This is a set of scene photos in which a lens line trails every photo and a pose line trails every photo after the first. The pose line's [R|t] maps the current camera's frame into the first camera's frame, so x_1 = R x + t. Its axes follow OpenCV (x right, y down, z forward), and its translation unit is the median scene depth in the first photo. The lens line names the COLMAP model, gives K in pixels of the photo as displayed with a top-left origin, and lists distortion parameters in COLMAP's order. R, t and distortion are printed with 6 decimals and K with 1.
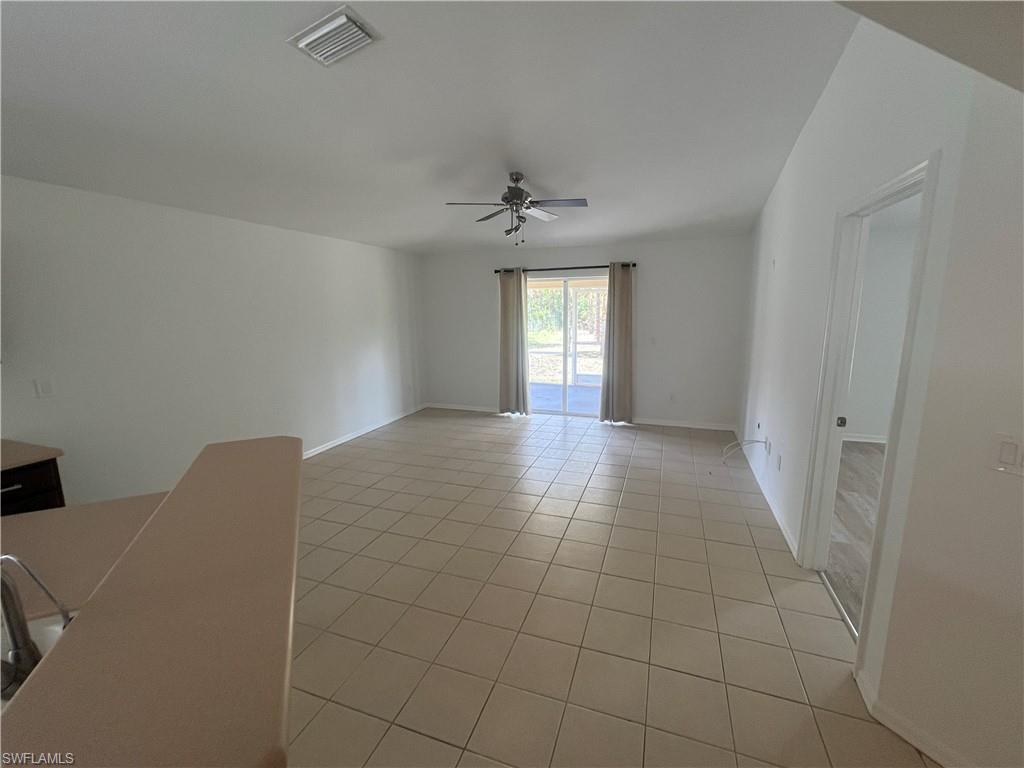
lens RADIAL K [[436.0, 0, 512.9], [0, 436.0, 388.8], [0, 0, 1]] dist [0.012186, -0.000078]
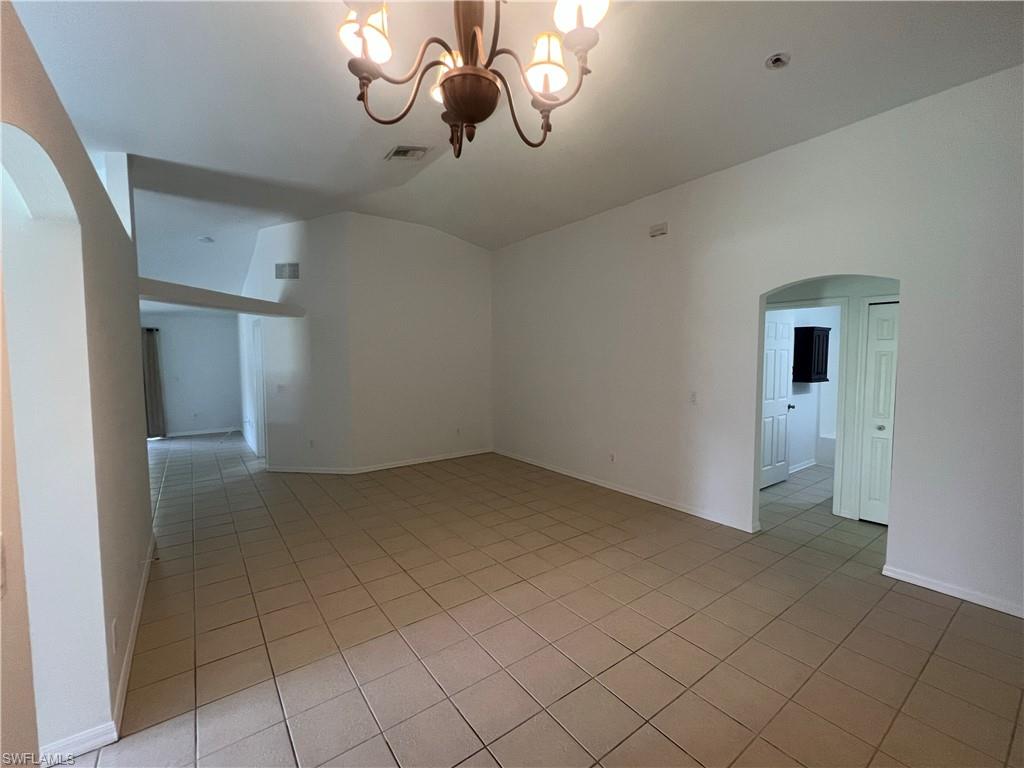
lens RADIAL K [[436.0, 0, 506.2], [0, 436.0, 390.8], [0, 0, 1]] dist [0.012186, -0.000078]
pose [[0.566001, -0.044692, 0.823193, -0.273923], [0.139371, 0.989344, -0.042115, 0.143661], [-0.812539, 0.138567, 0.566198, -0.743298]]
